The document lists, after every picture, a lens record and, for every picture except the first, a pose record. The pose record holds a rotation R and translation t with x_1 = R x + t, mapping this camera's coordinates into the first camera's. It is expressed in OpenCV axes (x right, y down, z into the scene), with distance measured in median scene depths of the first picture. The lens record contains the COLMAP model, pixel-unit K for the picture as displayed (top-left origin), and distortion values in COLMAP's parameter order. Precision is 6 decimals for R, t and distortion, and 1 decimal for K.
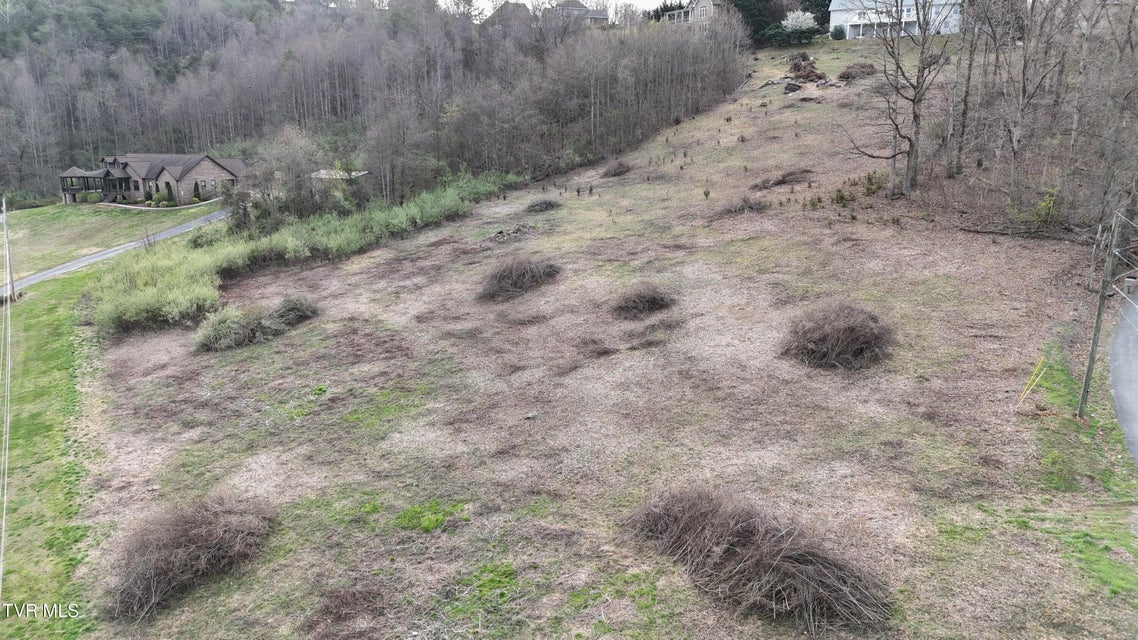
lens RADIAL K [[829.6, 0, 570.8], [0, 829.6, 322.9], [0, 0, 1]] dist [0.087706, -0.083181]
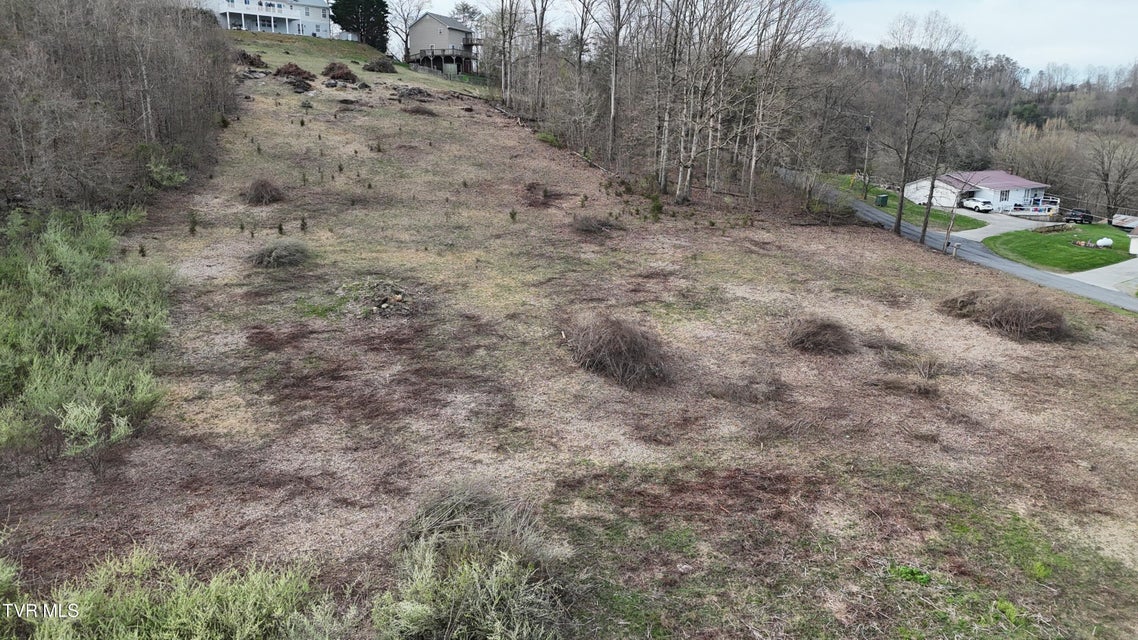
lens RADIAL K [[829.6, 0, 570.8], [0, 829.6, 322.9], [0, 0, 1]] dist [0.087706, -0.083181]
pose [[0.419568, -0.195400, 0.886443, -0.881626], [0.197404, 0.972825, 0.121007, -0.212316], [-0.885999, 0.124216, 0.446739, 0.897503]]
